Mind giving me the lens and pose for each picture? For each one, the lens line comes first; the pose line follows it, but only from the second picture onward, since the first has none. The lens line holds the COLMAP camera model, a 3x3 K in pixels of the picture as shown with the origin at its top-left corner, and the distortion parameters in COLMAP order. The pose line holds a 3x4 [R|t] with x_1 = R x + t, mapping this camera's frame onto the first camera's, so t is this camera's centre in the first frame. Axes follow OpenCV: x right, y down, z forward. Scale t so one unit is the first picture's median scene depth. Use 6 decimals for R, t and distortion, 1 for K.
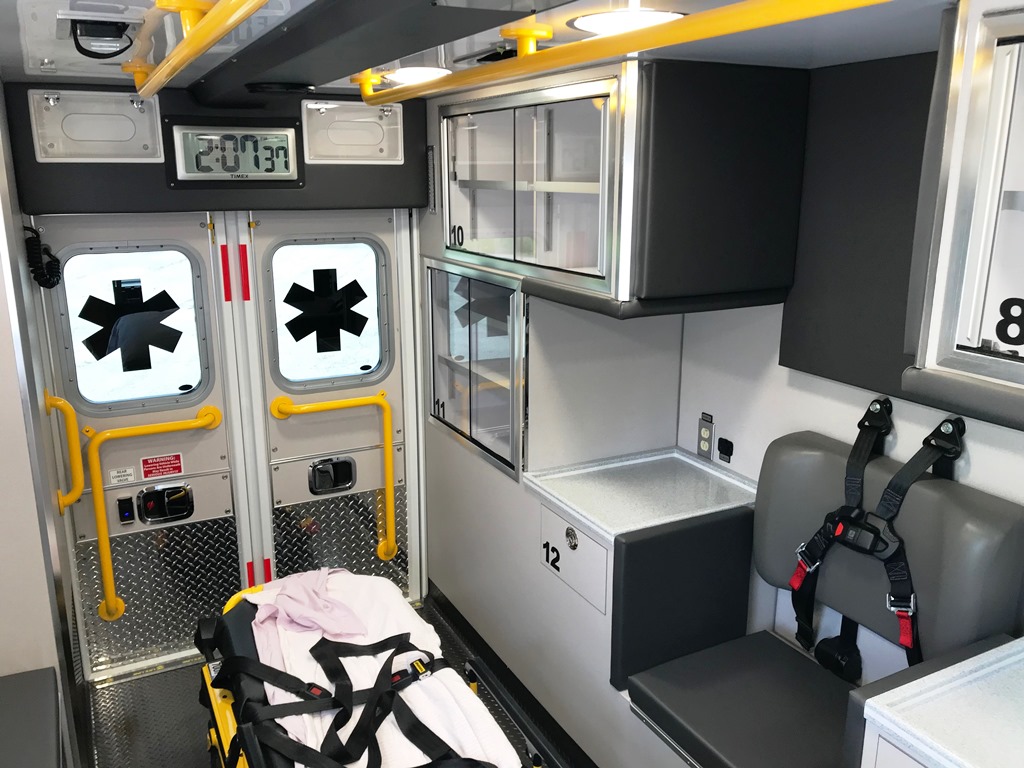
lens RADIAL K [[845.0, 0, 506.8], [0, 845.0, 384.1], [0, 0, 1]] dist [0.006033, -0.006617]
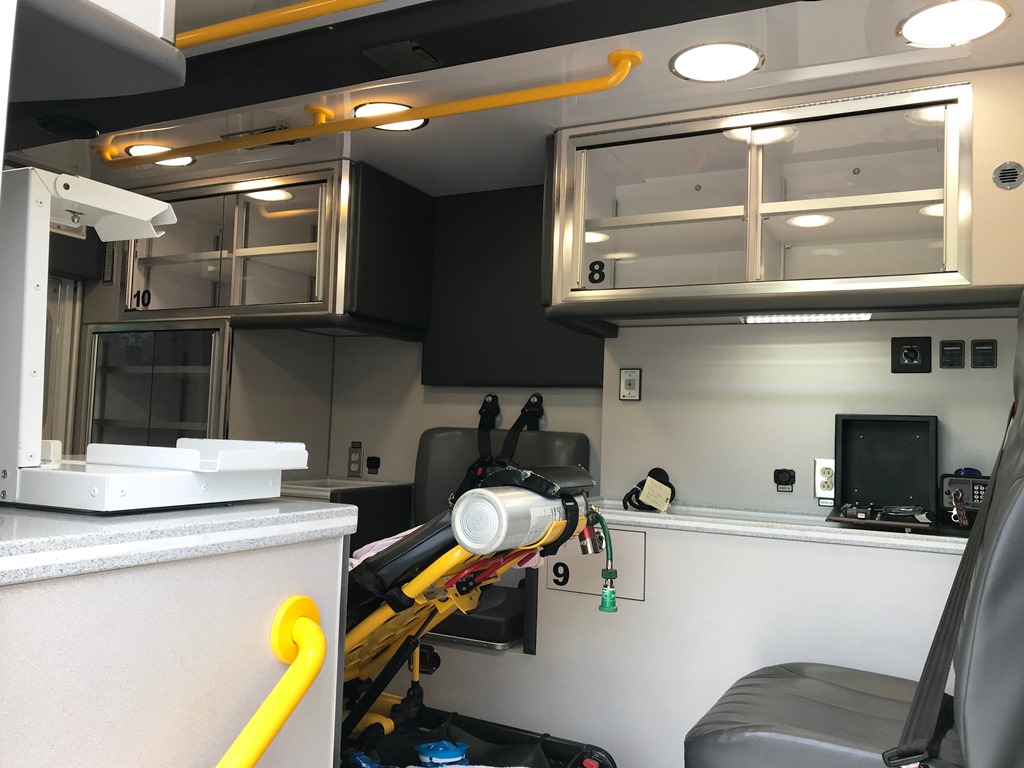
lens RADIAL K [[840.2, 0, 515.0], [0, 840.2, 378.8], [0, 0, 1]] dist [0.038445, -0.052743]
pose [[0.806938, 0.065890, 0.586950, -0.343555], [0.110433, 0.959402, -0.259524, 0.311780], [-0.580221, 0.274238, 0.766901, -0.182648]]
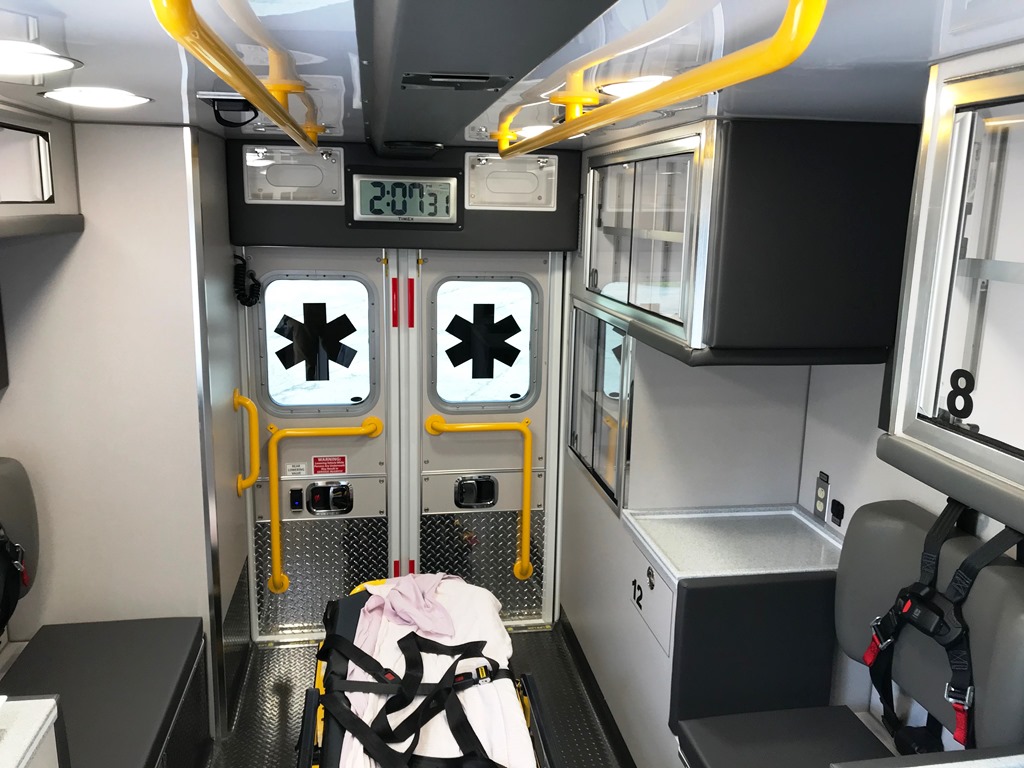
lens RADIAL K [[840.5, 0, 509.2], [0, 840.5, 382.4], [0, 0, 1]] dist [0.066761, -0.118961]
pose [[0.950179, 0.082123, -0.300692, 0.178970], [-0.095905, 0.994897, -0.031337, -0.003088], [0.296584, 0.058614, 0.953206, -0.033009]]
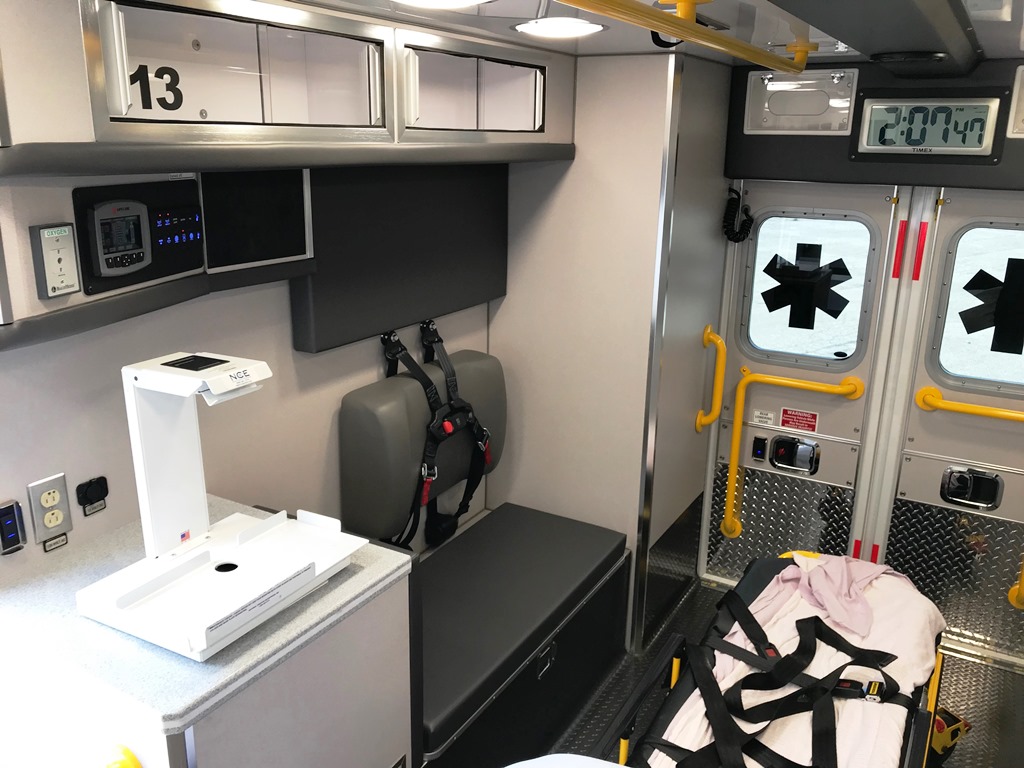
lens RADIAL K [[840.2, 0, 515.0], [0, 840.2, 378.8], [0, 0, 1]] dist [0.038445, -0.052743]
pose [[0.538854, 0.241316, -0.807095, 0.276852], [-0.224326, 0.964602, 0.138639, -0.023593], [0.811981, 0.106346, 0.573913, 0.096623]]
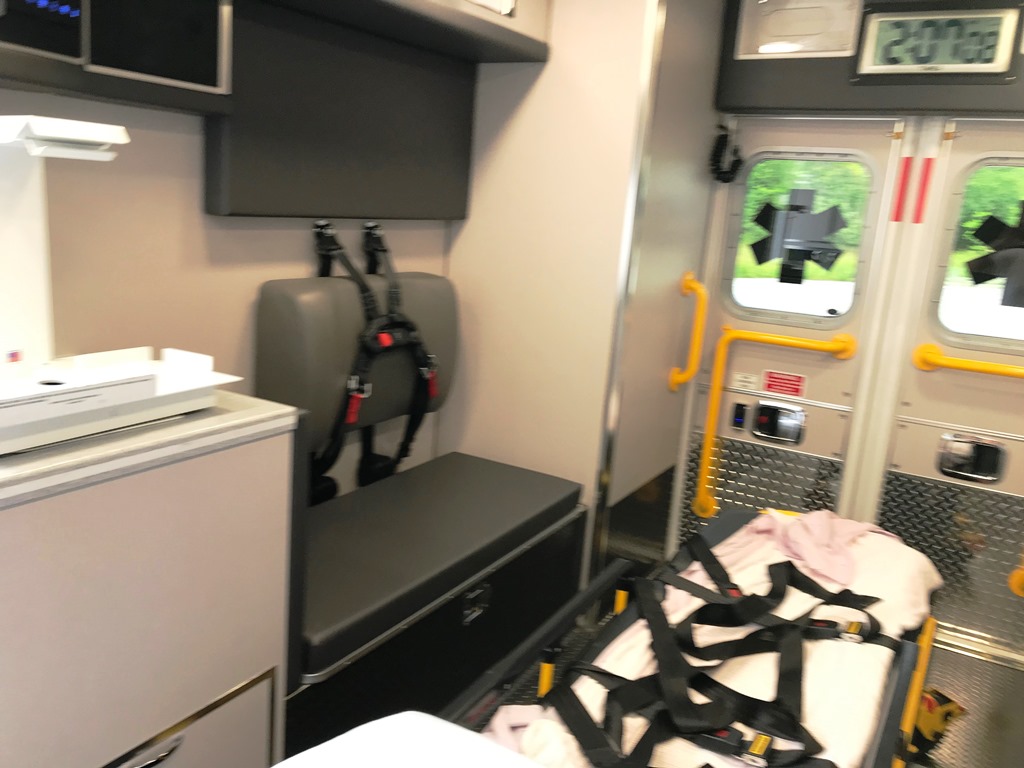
lens RADIAL K [[845.0, 0, 506.8], [0, 845.0, 384.1], [0, 0, 1]] dist [0.006033, -0.006617]
pose [[0.520900, 0.224776, -0.823492, 0.250523], [-0.282124, 0.955829, 0.082441, 0.118520], [0.805648, 0.189384, 0.561307, 0.220382]]
